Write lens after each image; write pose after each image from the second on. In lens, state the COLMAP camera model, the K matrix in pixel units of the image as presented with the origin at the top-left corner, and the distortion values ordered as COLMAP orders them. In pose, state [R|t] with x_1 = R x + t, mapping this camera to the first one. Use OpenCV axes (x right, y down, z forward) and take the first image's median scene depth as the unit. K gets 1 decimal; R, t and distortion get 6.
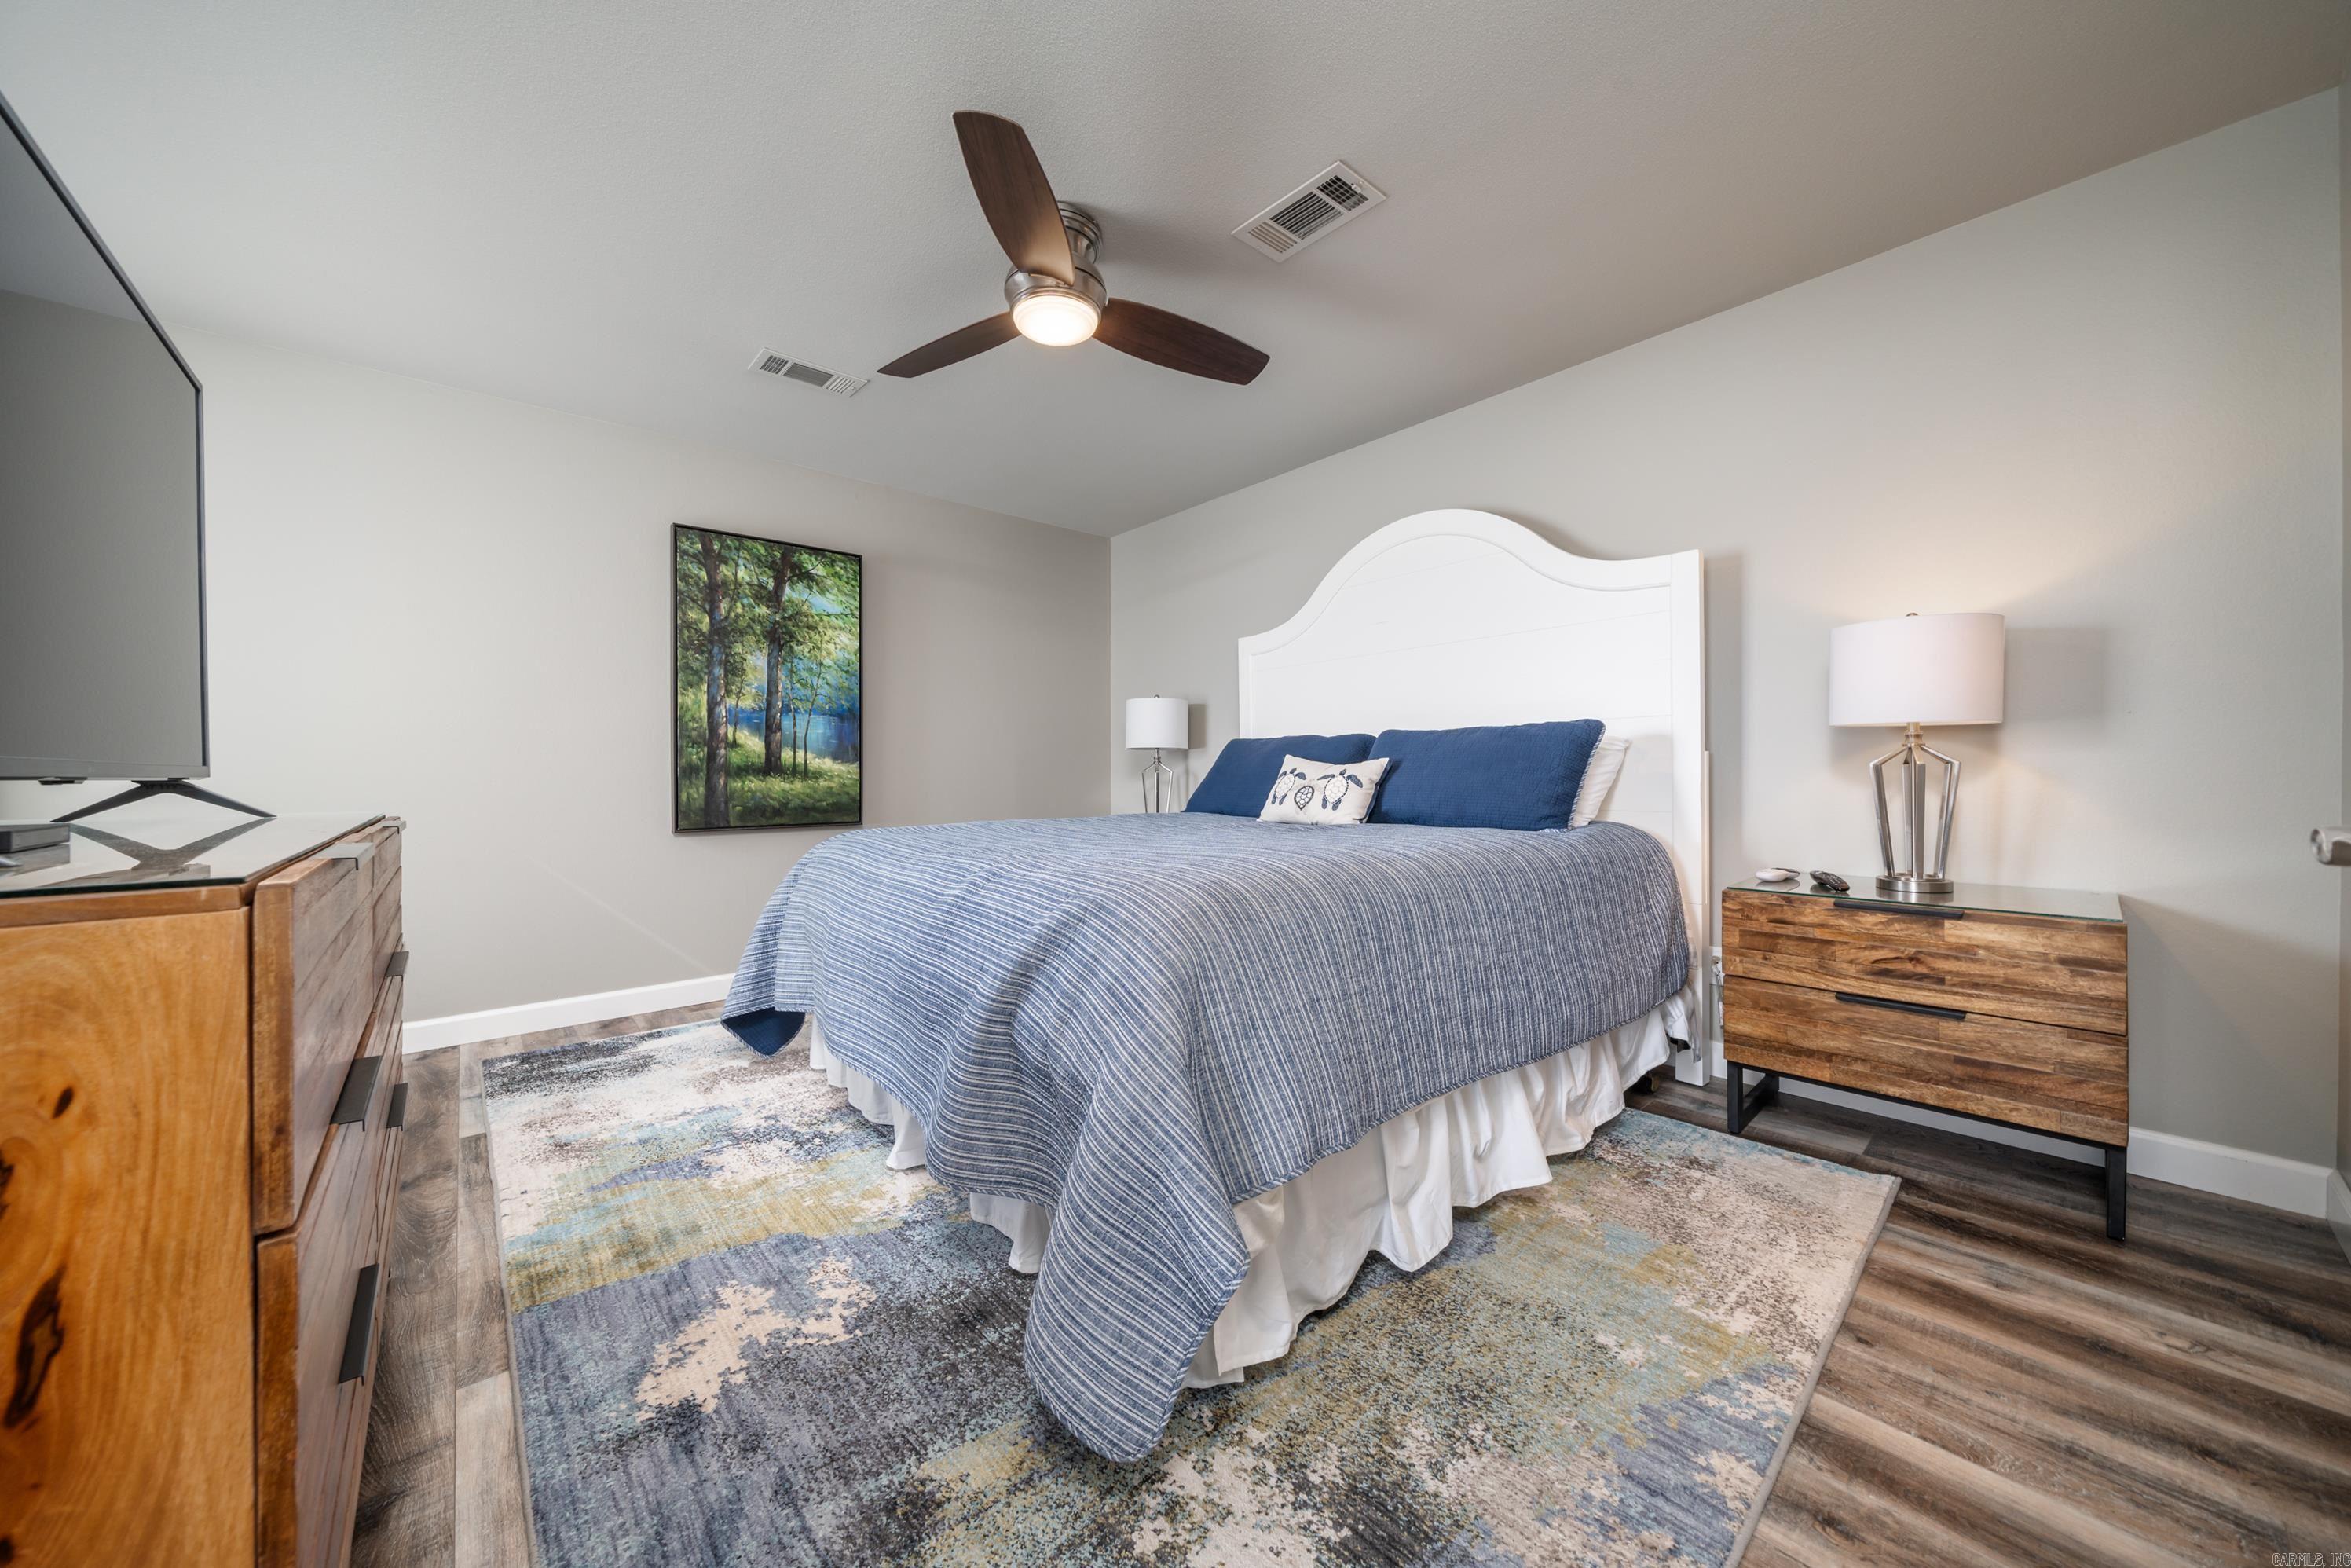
lens RADIAL K [[814.6, 0, 1177.7], [0, 814.6, 776.1], [0, 0, 1]] dist [-0.000492, -0.000107]
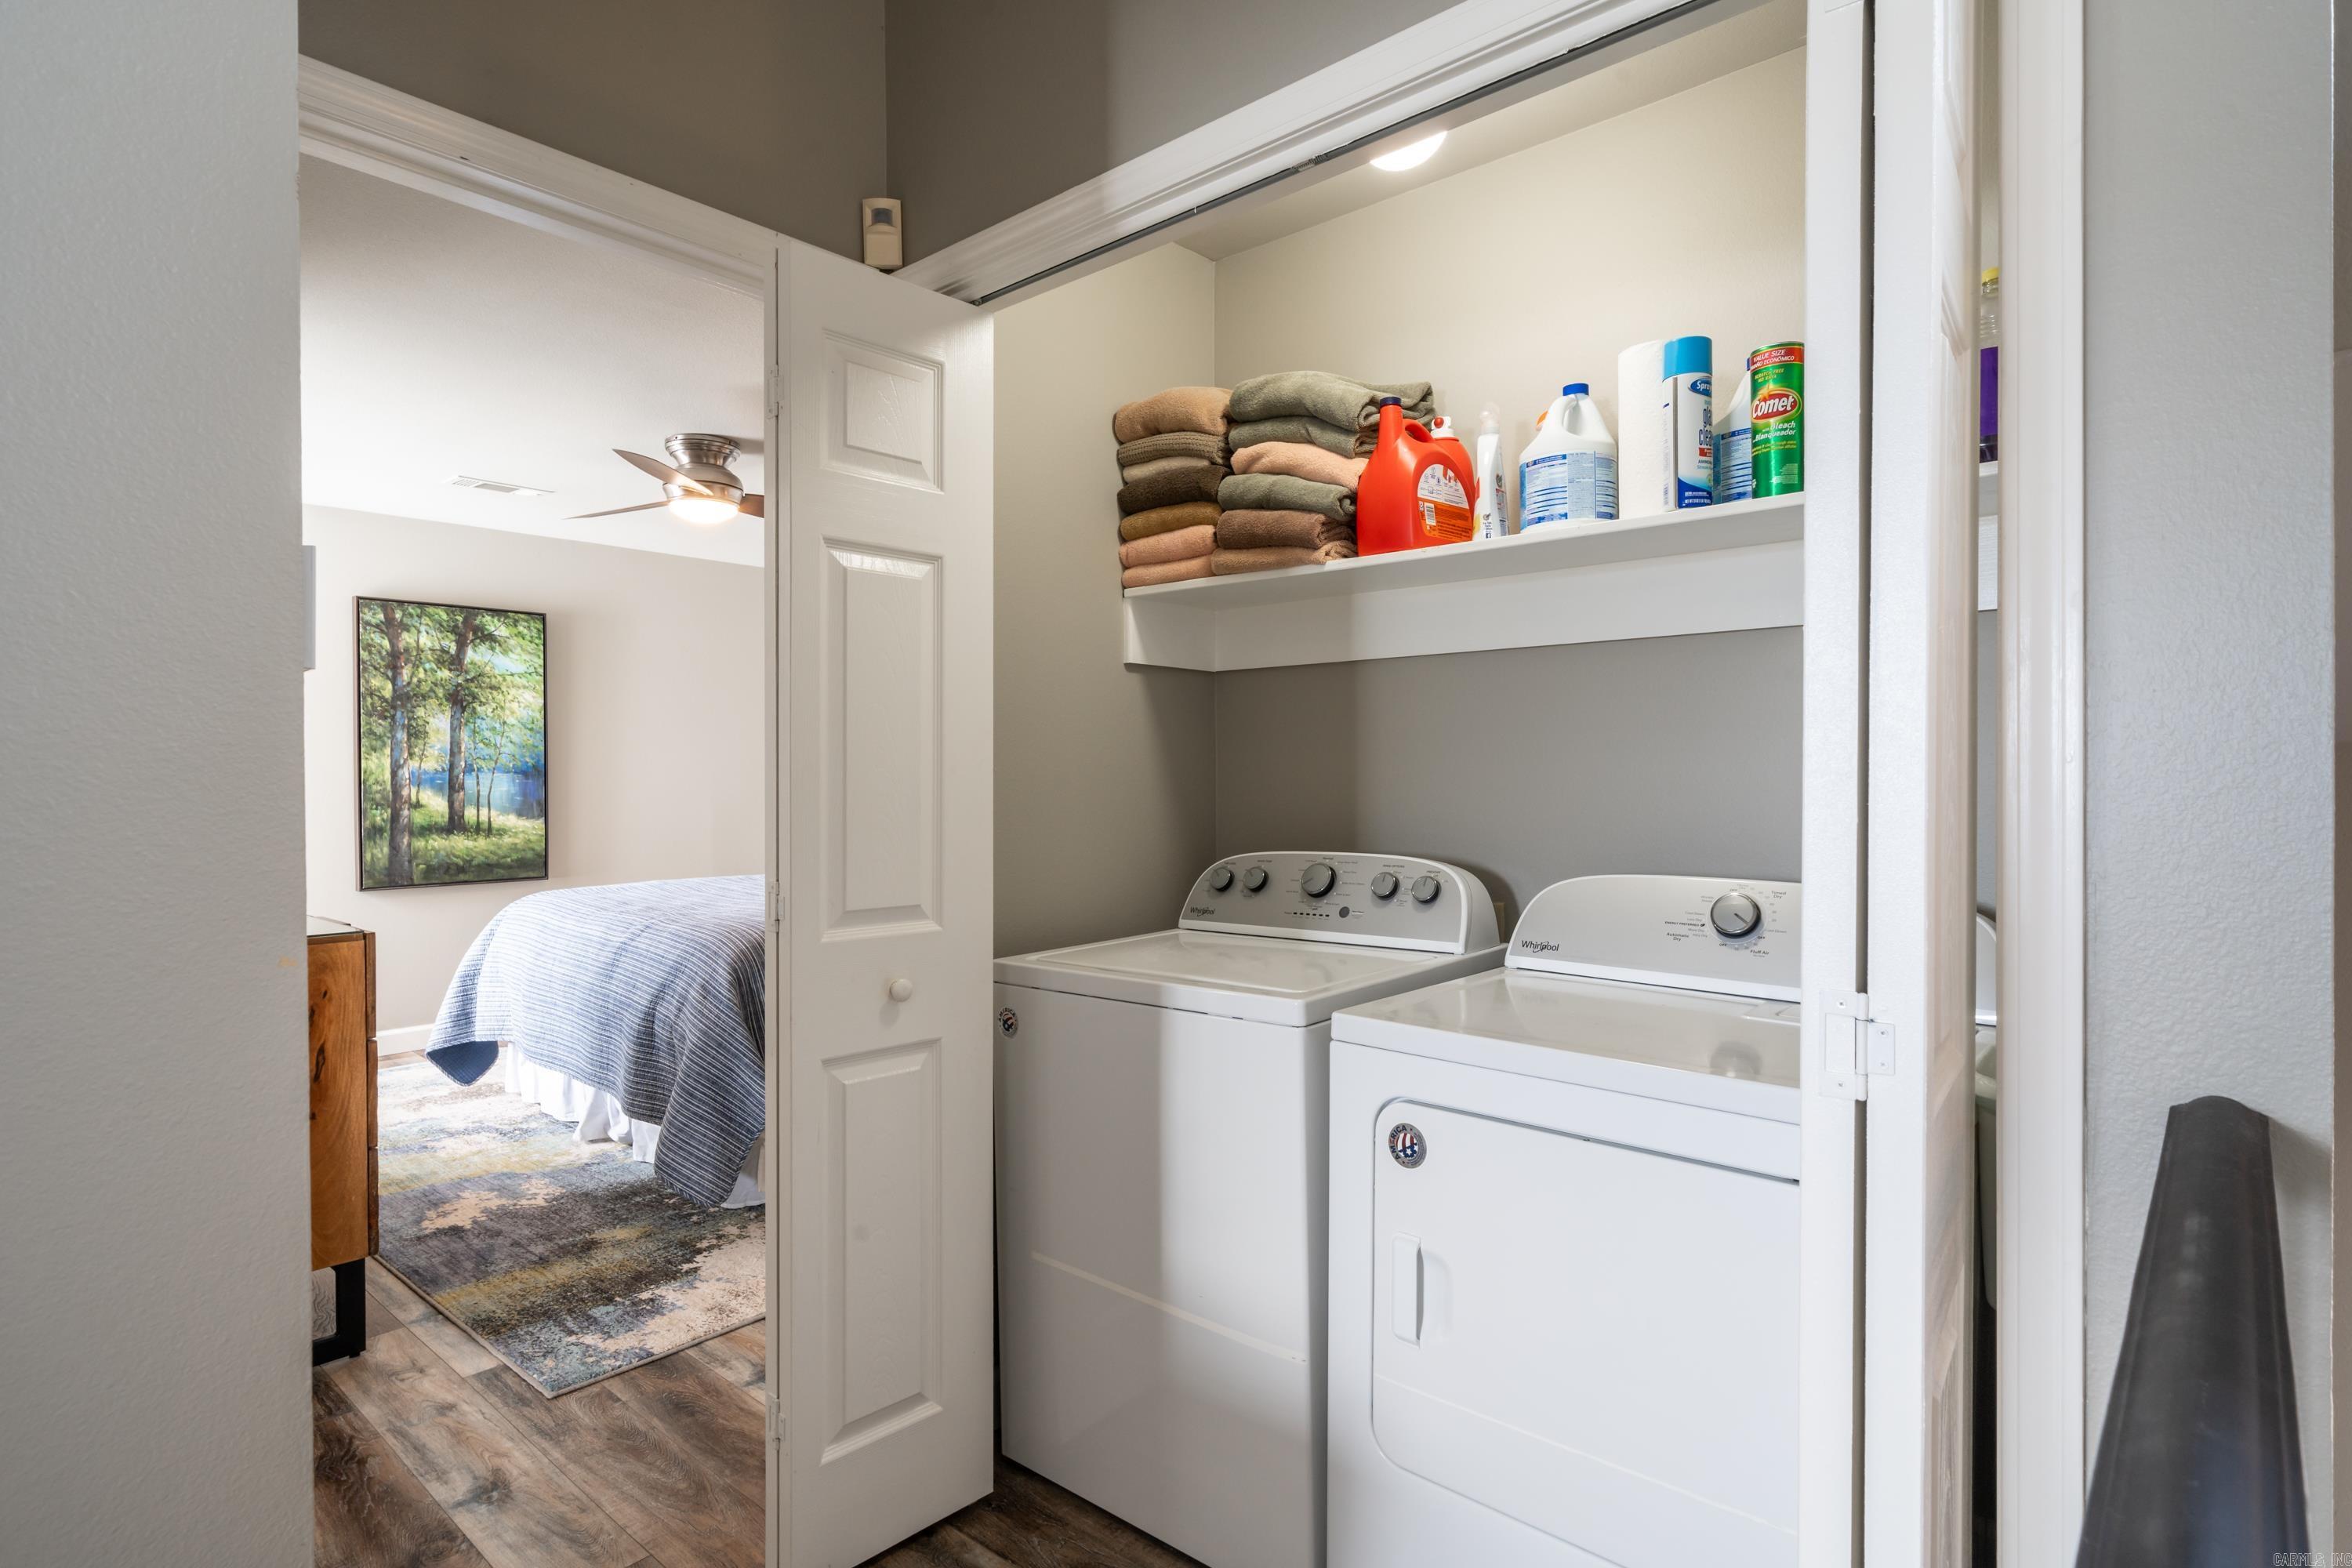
lens RADIAL K [[1203.9, 0, 1183.4], [0, 1203.9, 792.3], [0, 0, 1]] dist [0.000718, 0.000224]
pose [[0.992490, -0.001650, 0.122317, 0.237743], [-0.000017, 0.999907, 0.013627, -0.076826], [-0.122329, -0.013527, 0.992397, -0.646546]]
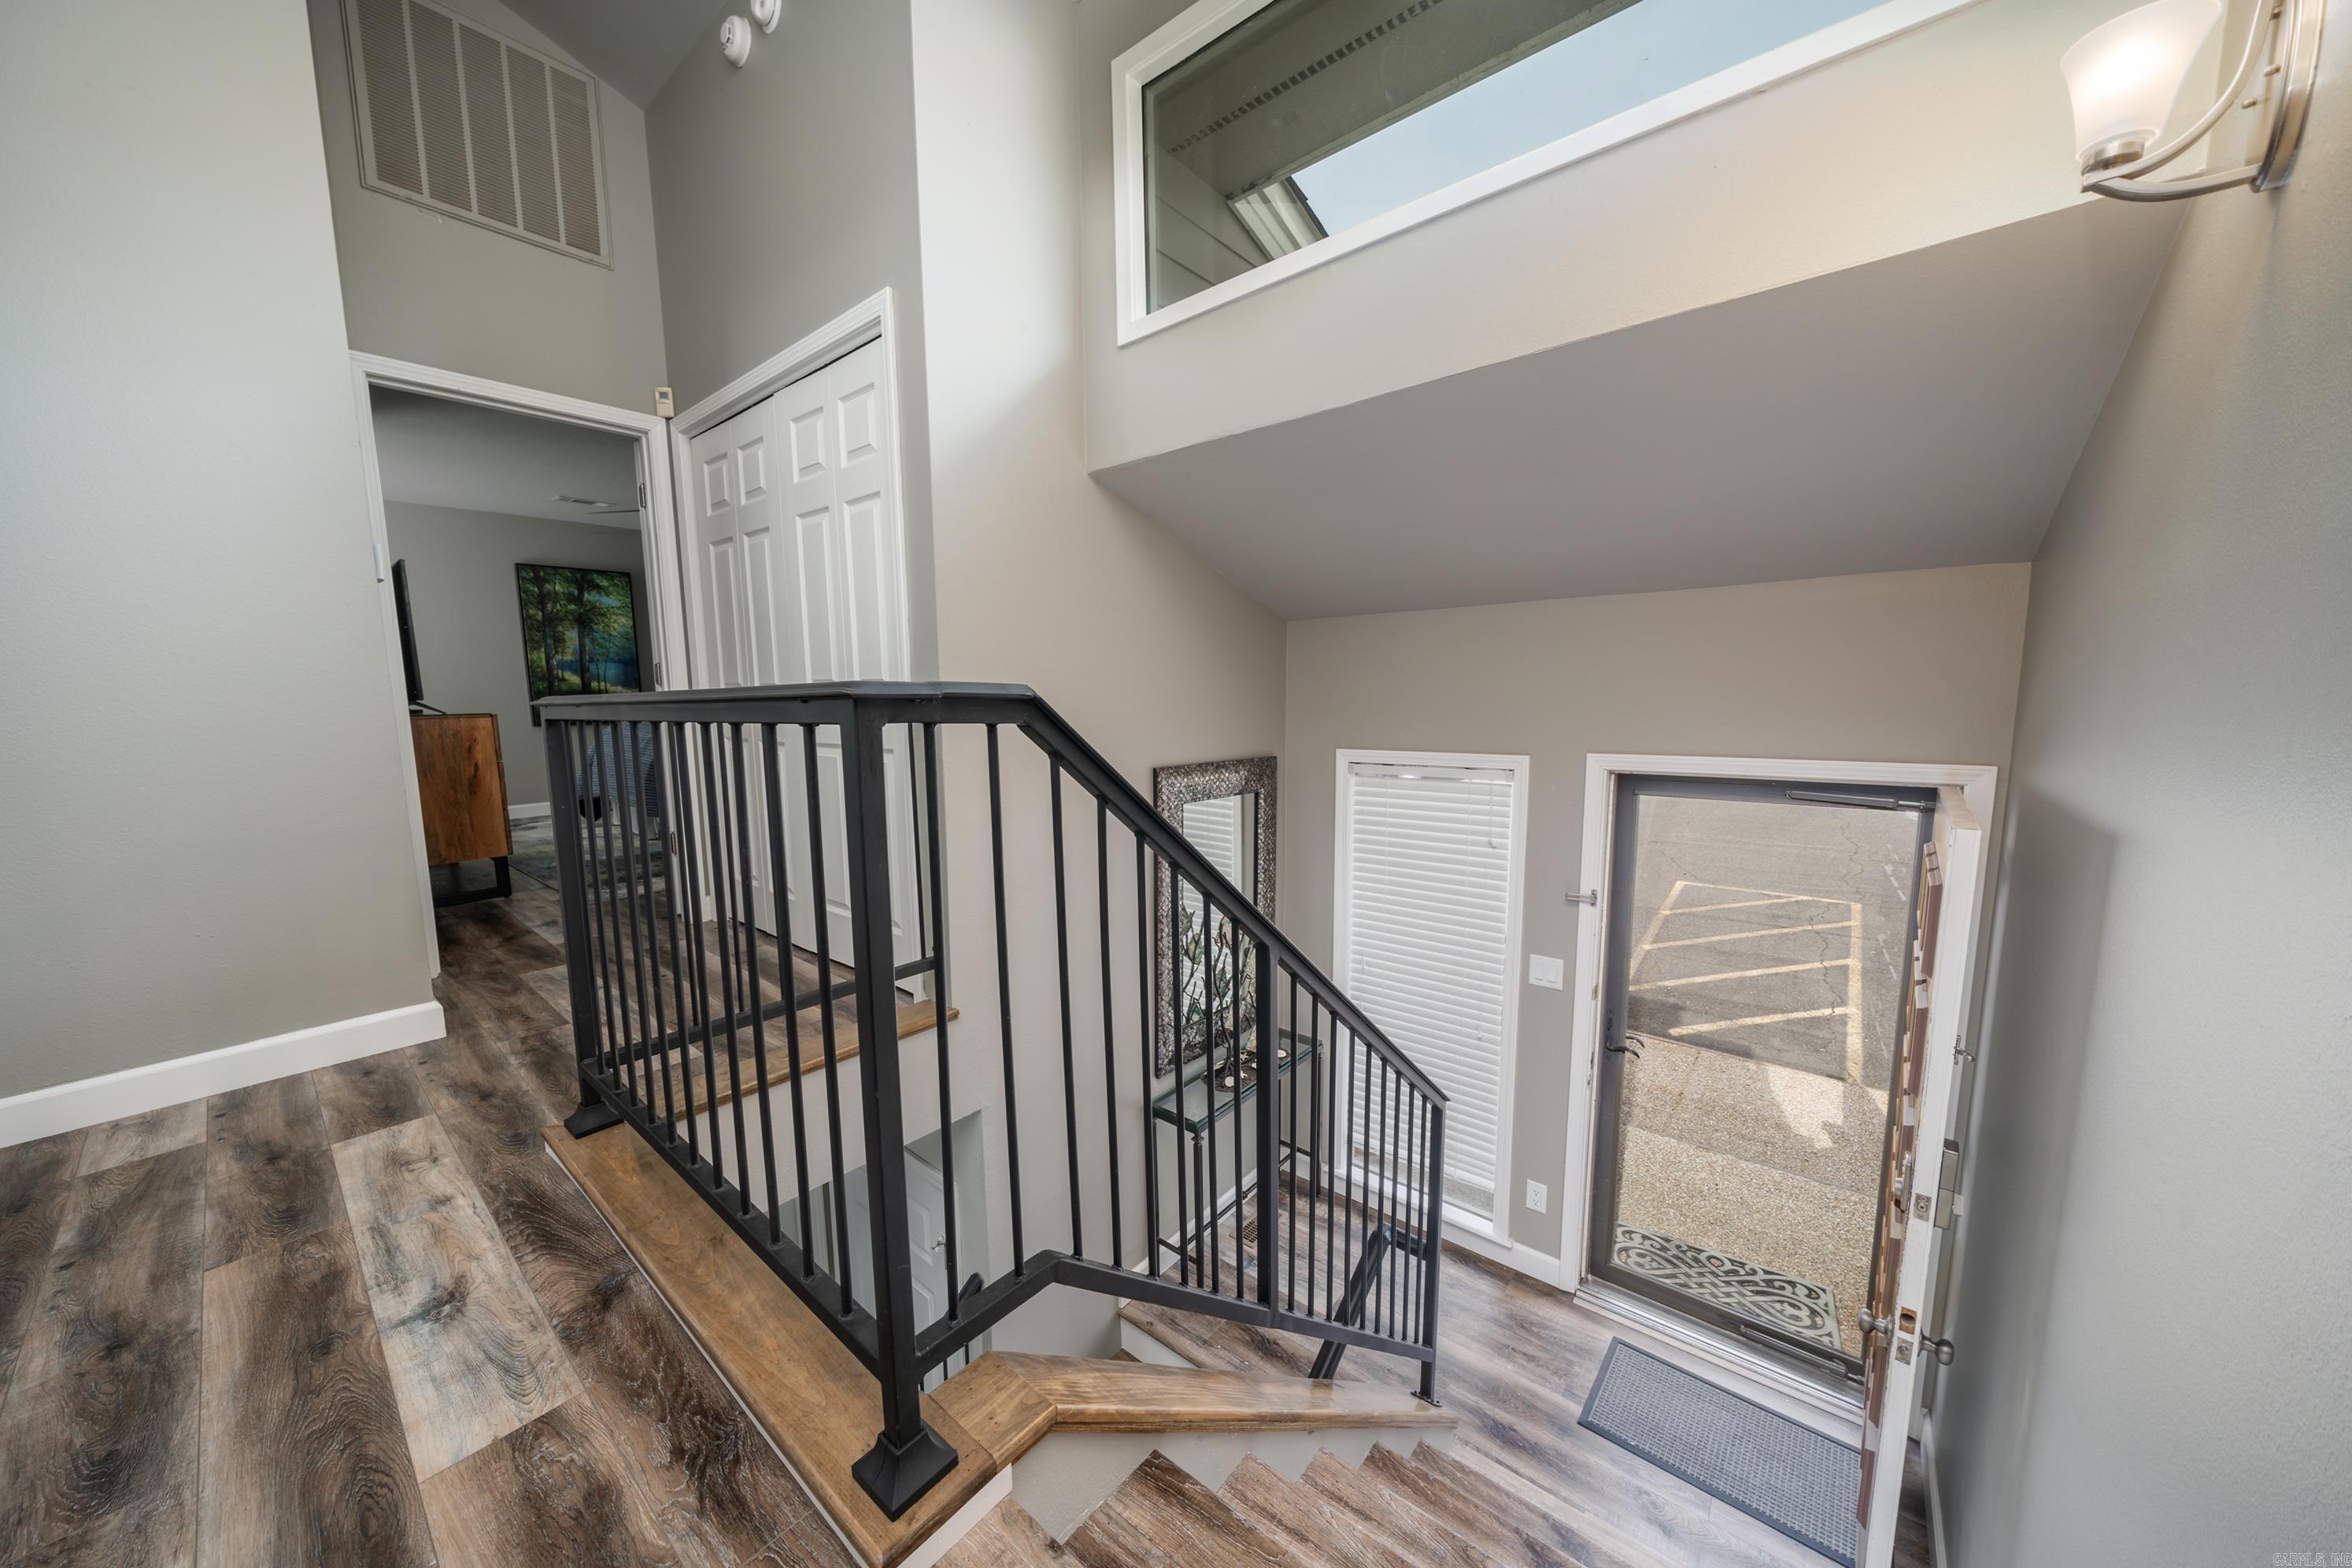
lens RADIAL K [[810.8, 0, 1185.6], [0, 810.8, 790.8], [0, 0, 1]] dist [-0.001393, 0.000522]
pose [[0.989154, -0.026099, 0.144547, 0.622672], [0.008048, 0.992239, 0.124083, -0.004072], [-0.146664, -0.121574, 0.981687, -1.119724]]
